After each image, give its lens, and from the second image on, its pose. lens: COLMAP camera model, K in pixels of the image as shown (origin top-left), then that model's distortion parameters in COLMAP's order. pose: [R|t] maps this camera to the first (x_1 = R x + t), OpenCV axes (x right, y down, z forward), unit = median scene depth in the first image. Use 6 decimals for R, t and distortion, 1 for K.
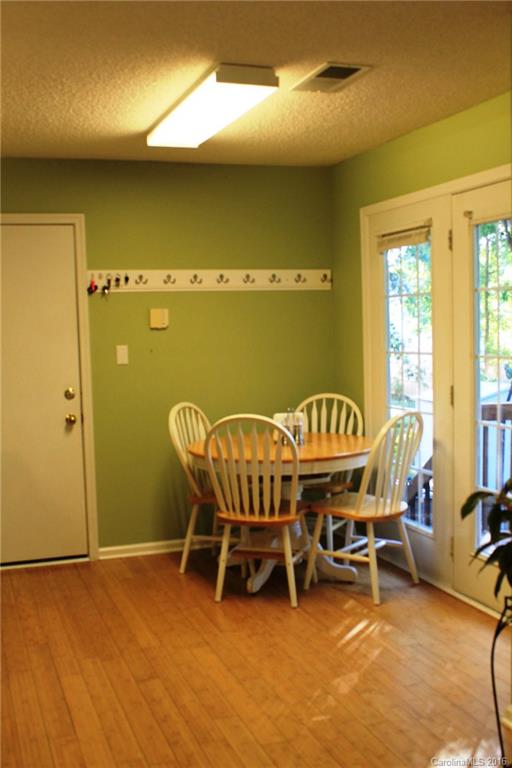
lens RADIAL K [[868.5, 0, 256.0], [0, 868.5, 384.0], [0, 0, 1]] dist [-0.101260, 0.068115]
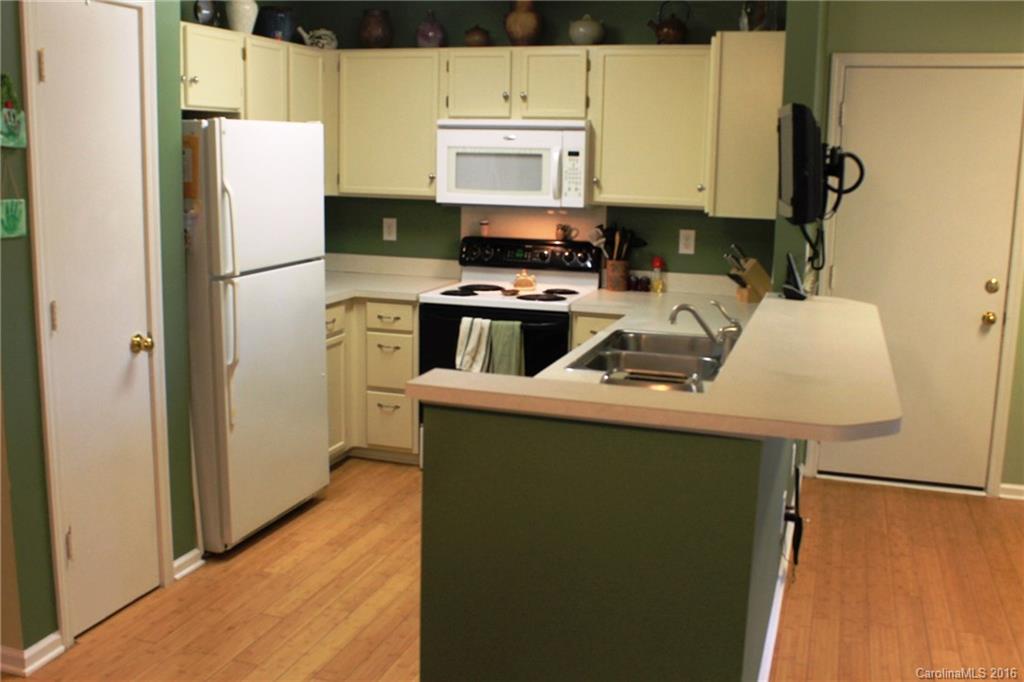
lens RADIAL K [[1013.0, 0, 510.2], [0, 1013.0, 329.4], [0, 0, 1]] dist [-0.159620, 0.172872]
pose [[0.789454, 0.148191, -0.595652, -0.022704], [-0.083876, 0.987361, 0.134477, -0.035149], [0.608052, -0.056203, 0.791906, 0.019287]]
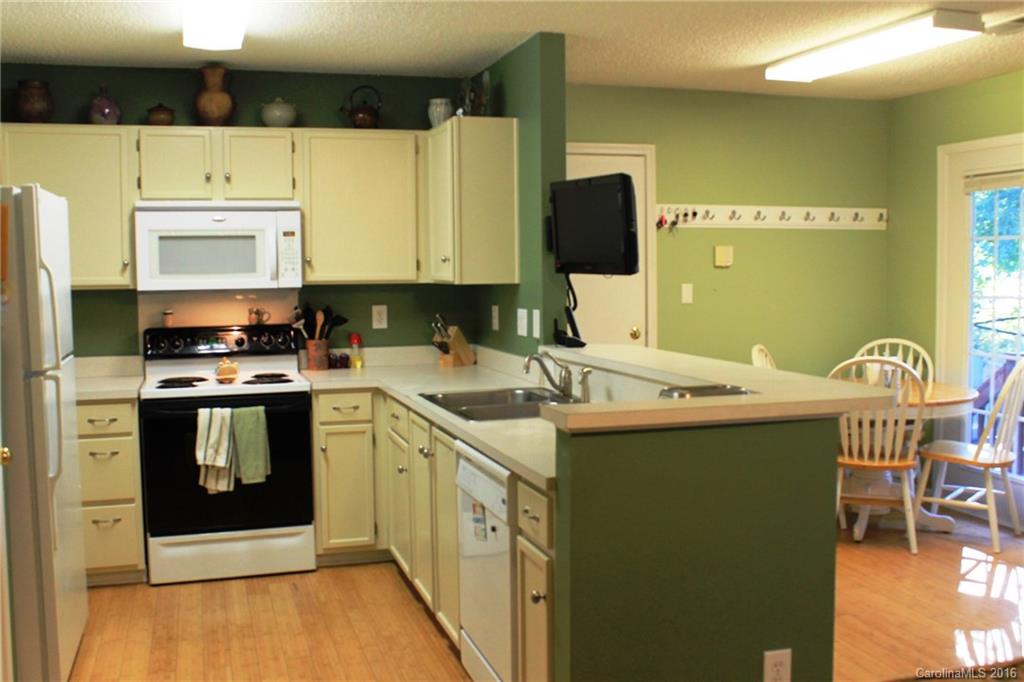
lens RADIAL K [[1013.0, 0, 510.2], [0, 1013.0, 329.4], [0, 0, 1]] dist [-0.159620, 0.172872]
pose [[0.999027, 0.019043, -0.039782, -0.325205], [-0.019205, 0.999809, -0.003701, 0.014428], [0.039704, 0.004461, 0.999202, -0.120615]]
